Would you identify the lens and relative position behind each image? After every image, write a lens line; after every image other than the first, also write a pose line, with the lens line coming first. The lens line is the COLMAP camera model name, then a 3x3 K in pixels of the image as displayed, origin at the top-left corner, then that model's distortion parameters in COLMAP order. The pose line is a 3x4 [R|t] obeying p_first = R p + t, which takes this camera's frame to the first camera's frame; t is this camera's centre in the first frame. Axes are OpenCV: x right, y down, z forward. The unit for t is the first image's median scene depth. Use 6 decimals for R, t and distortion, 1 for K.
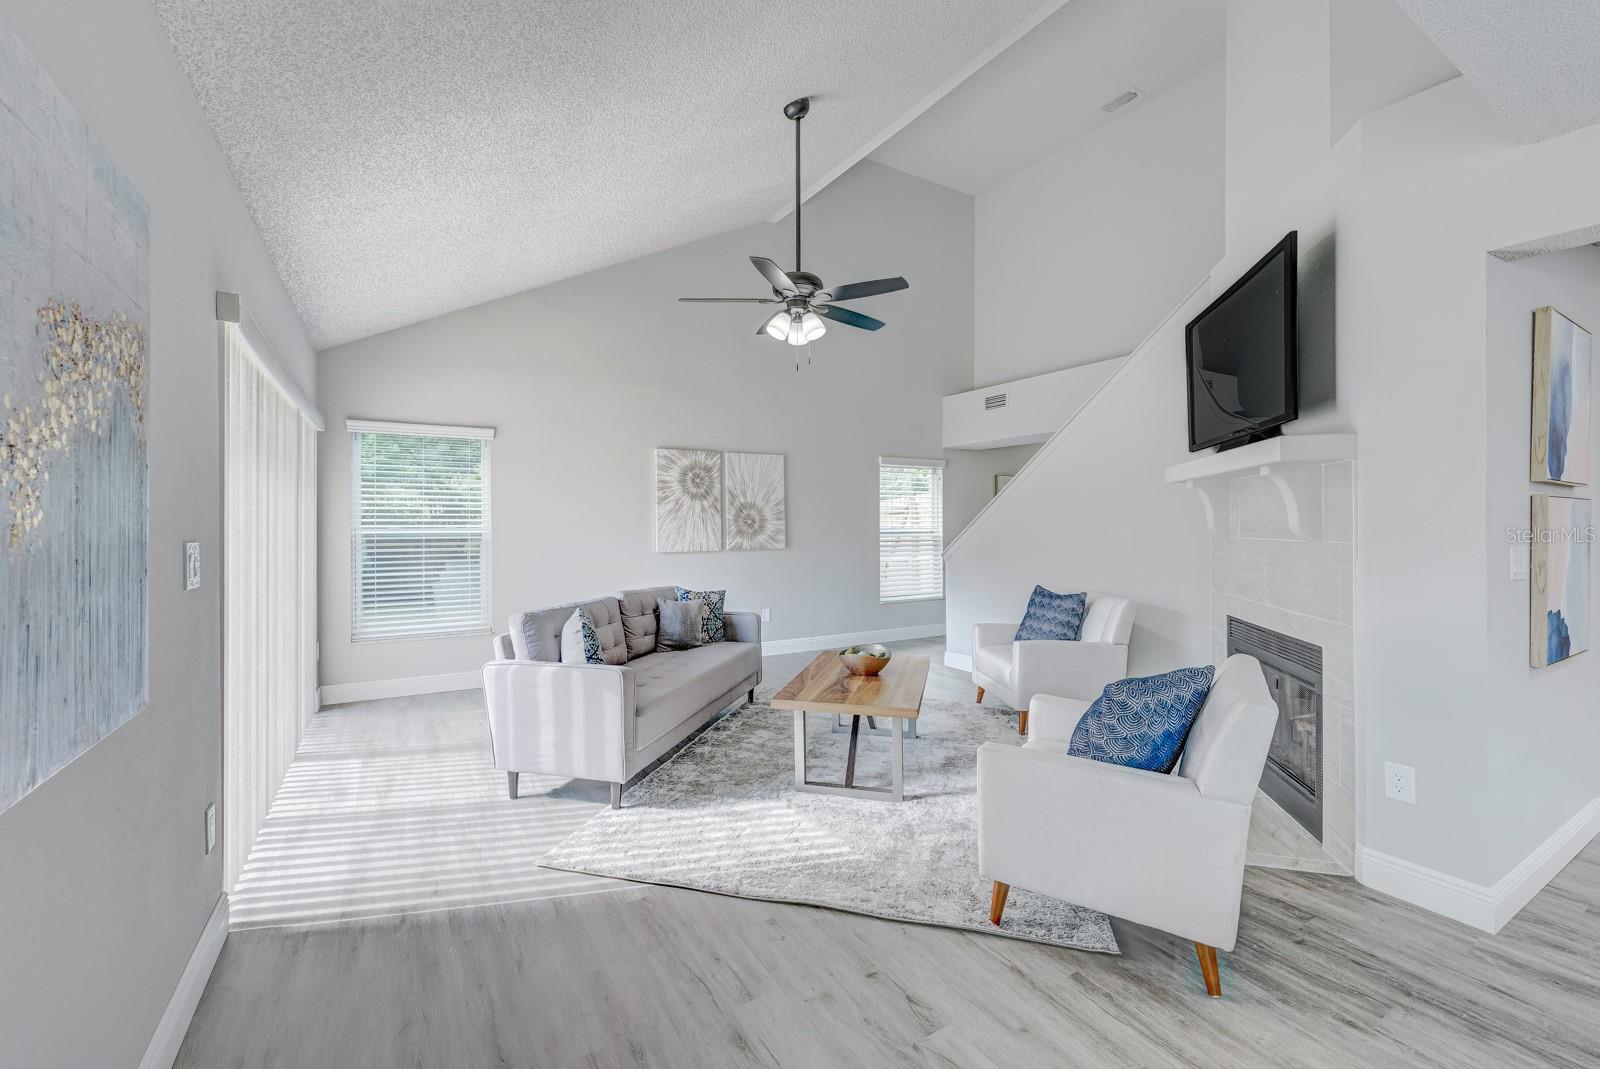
lens RADIAL K [[645.7, 0, 791.3], [0, 645.7, 523.5], [0, 0, 1]] dist [-0.002587, 0.000139]
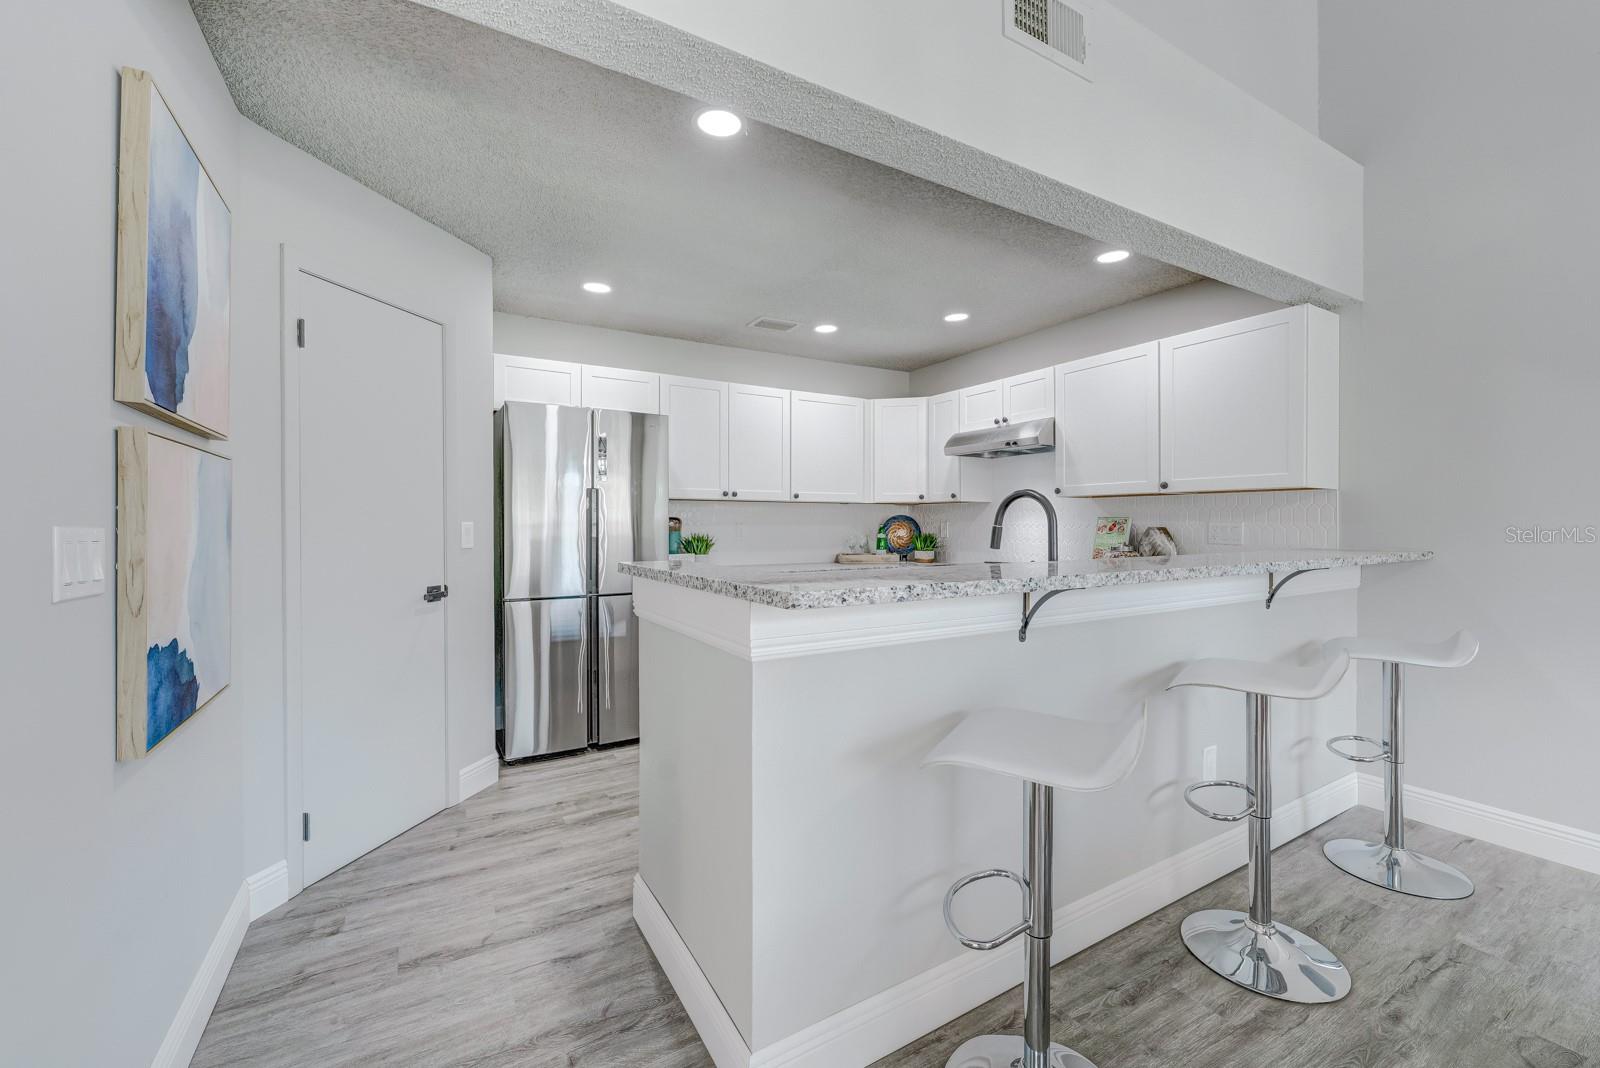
lens RADIAL K [[645.7, 0, 797.3], [0, 645.7, 525.0], [0, 0, 1]] dist [-0.002587, 0.000139]
pose [[0.008678, -0.006719, 0.999940, 0.391975], [0.002096, 0.999975, 0.006701, 0.019182], [-0.999960, 0.002038, 0.008691, 0.276770]]
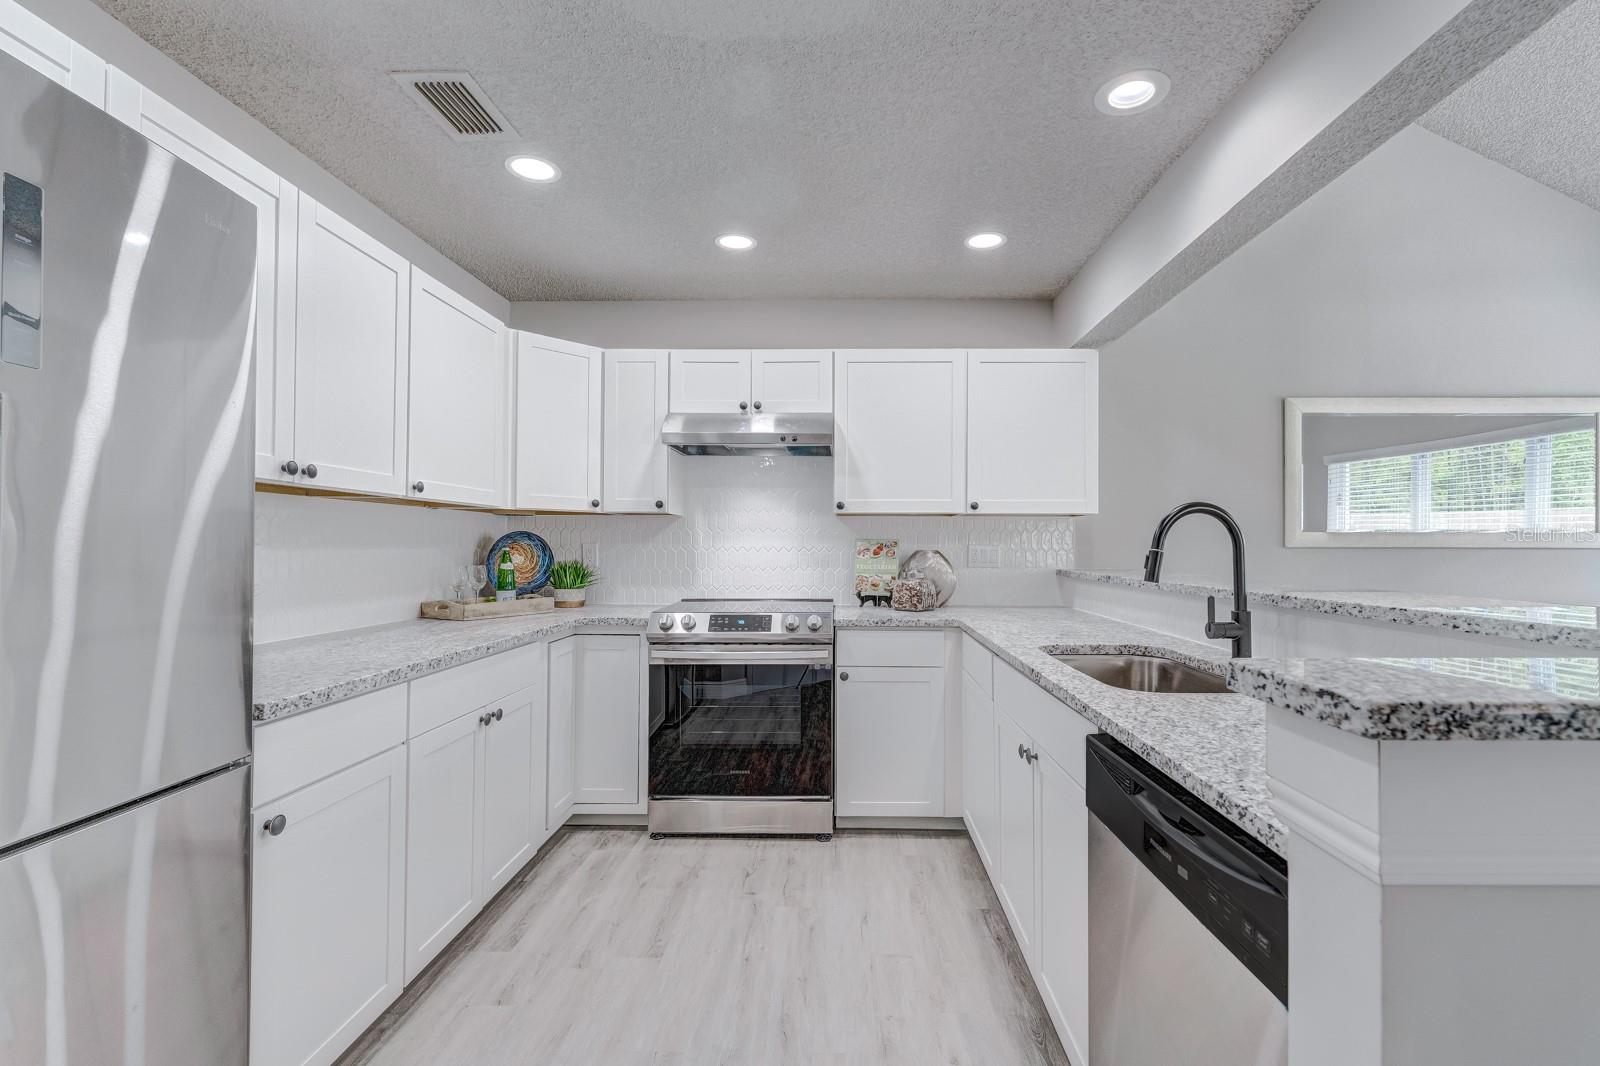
lens RADIAL K [[676.8, 0, 812.1], [0, 676.8, 537.3], [0, 0, 1]] dist [-0.005646, -0.000166]
pose [[-0.853315, -0.001264, 0.521394, 0.982513], [-0.005151, 0.999969, -0.006005, 0.018883], [-0.521370, -0.007809, -0.853295, 0.615964]]
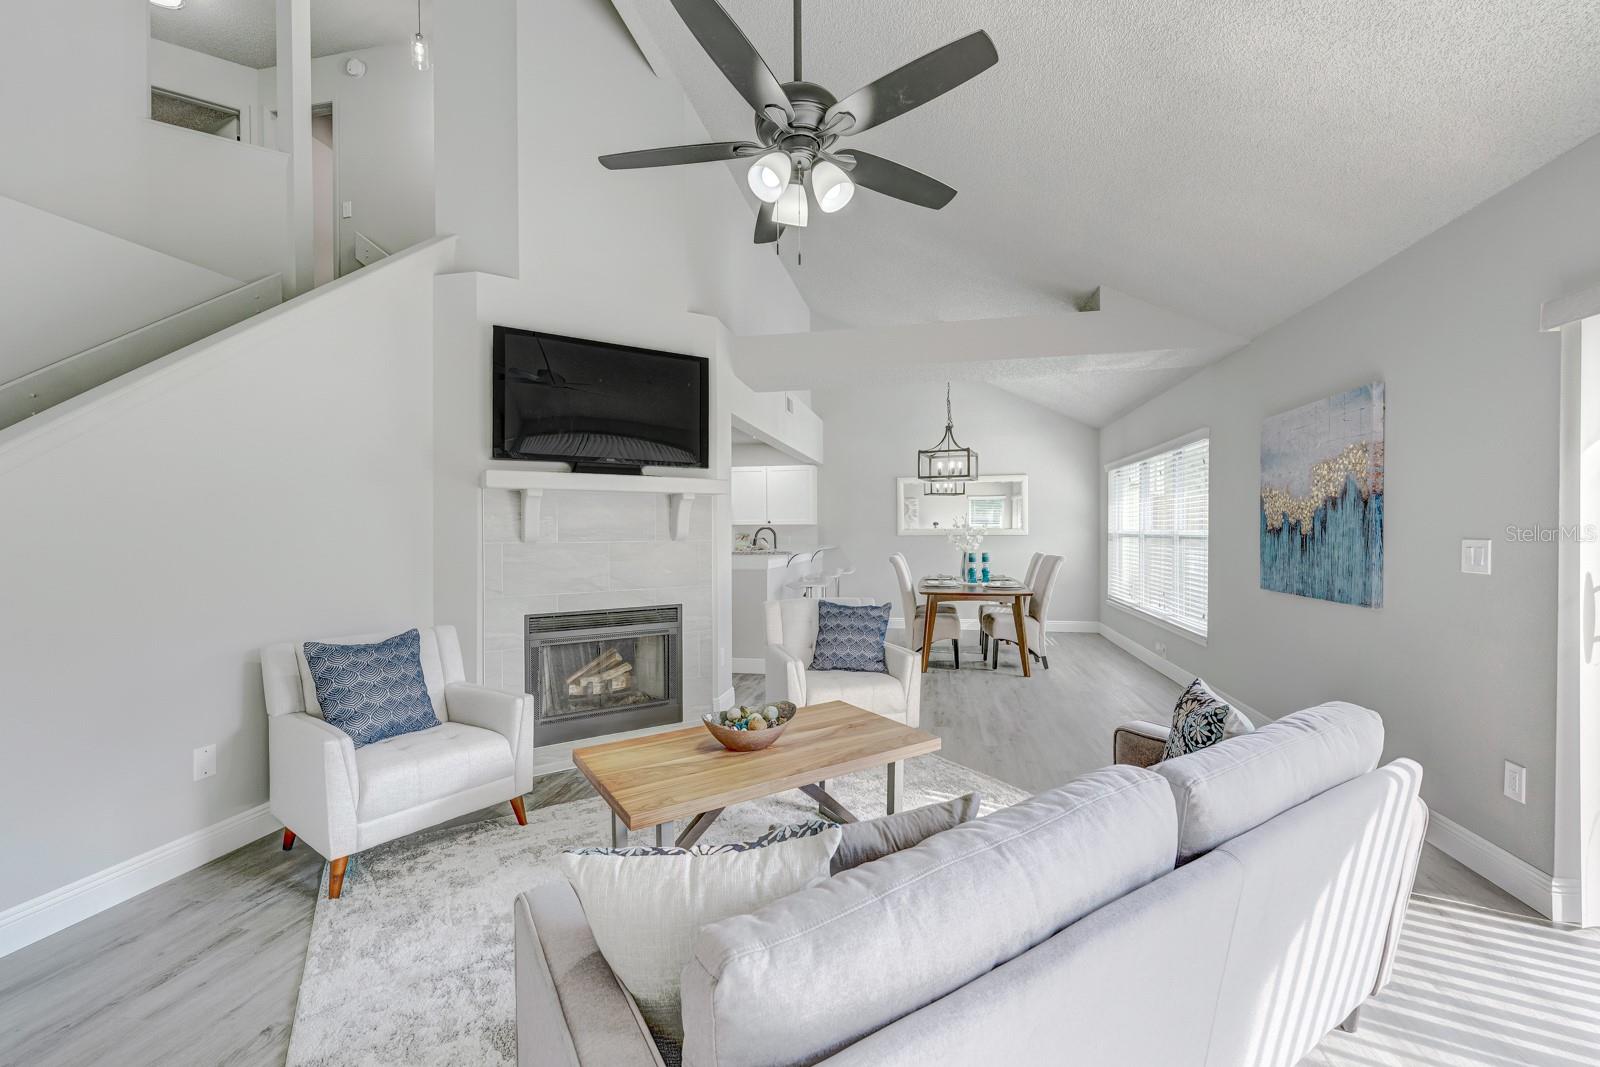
lens RADIAL K [[645.7, 0, 793.1], [0, 645.7, 532.0], [0, 0, 1]] dist [-0.002587, 0.000139]
pose [[-0.732132, -0.001678, 0.681160, -0.362483], [0.001294, 0.999992, 0.003854, 0.001246], [-0.681161, 0.003703, -0.732124, 1.404685]]
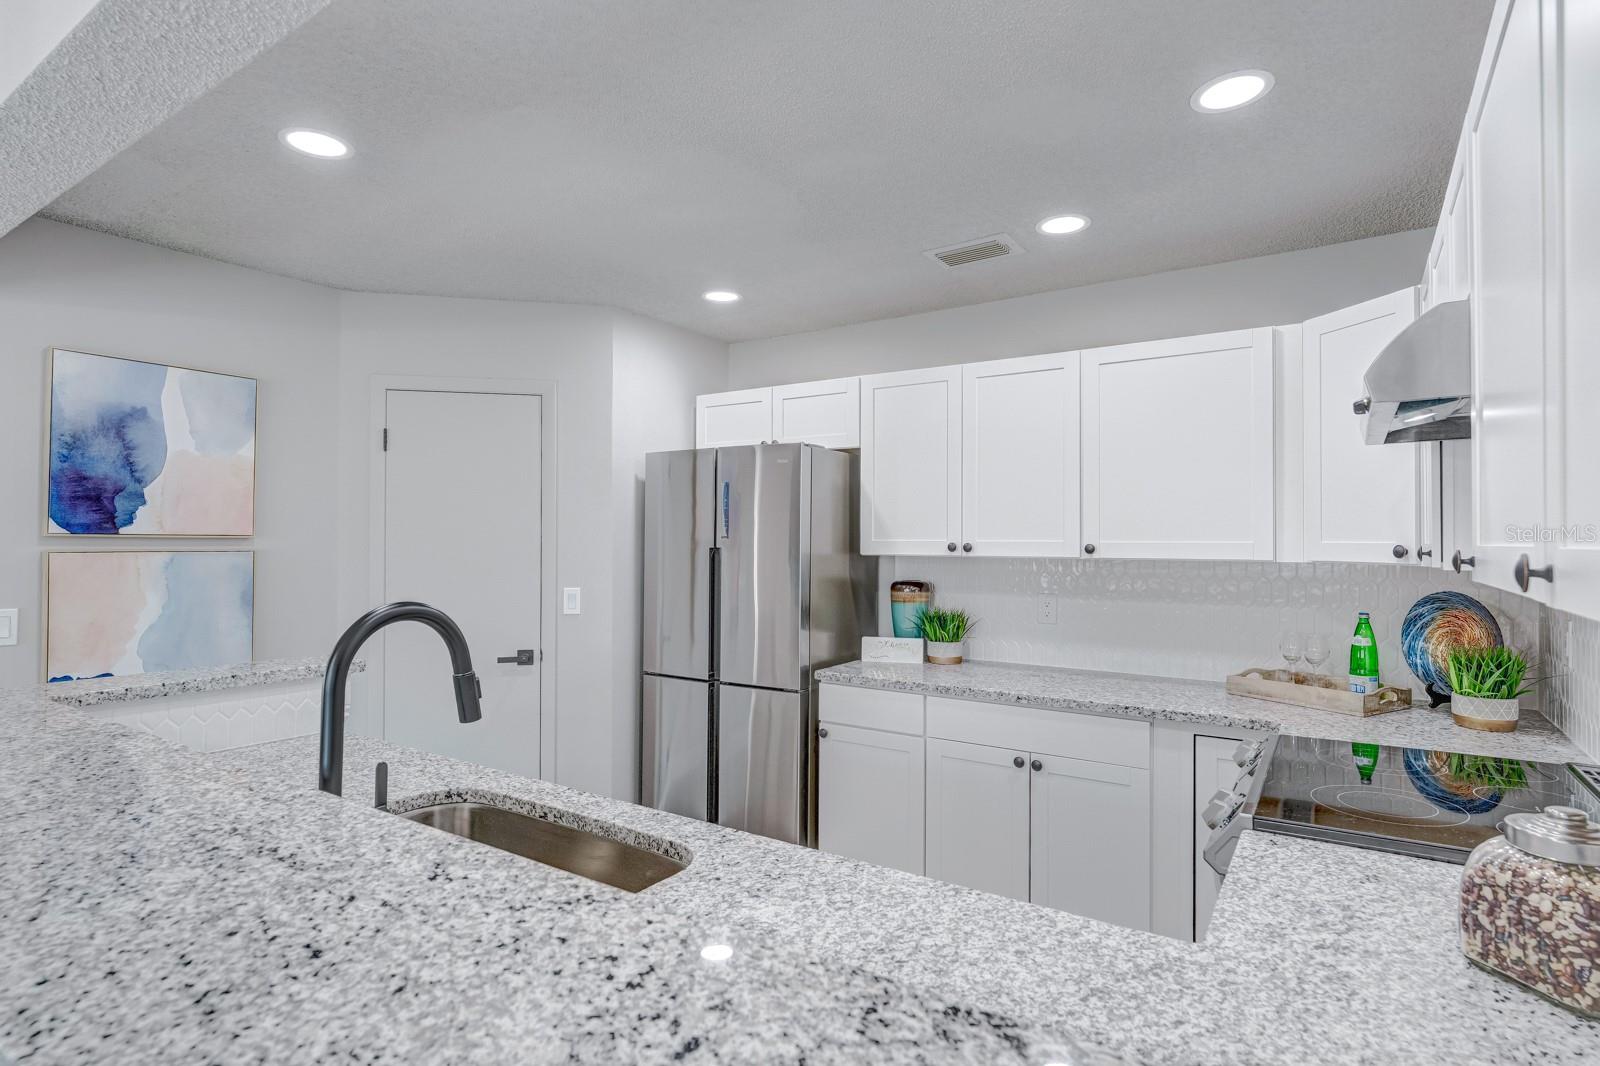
lens RADIAL K [[832.2, 0, 825.6], [0, 832.2, 521.8], [0, 0, 1]] dist [-0.004621, 0.000429]
pose [[0.903783, 0.008554, 0.427905, 1.009246], [0.000810, 0.999764, -0.021697, -0.035498], [-0.427990, 0.019956, 0.903563, -0.326687]]
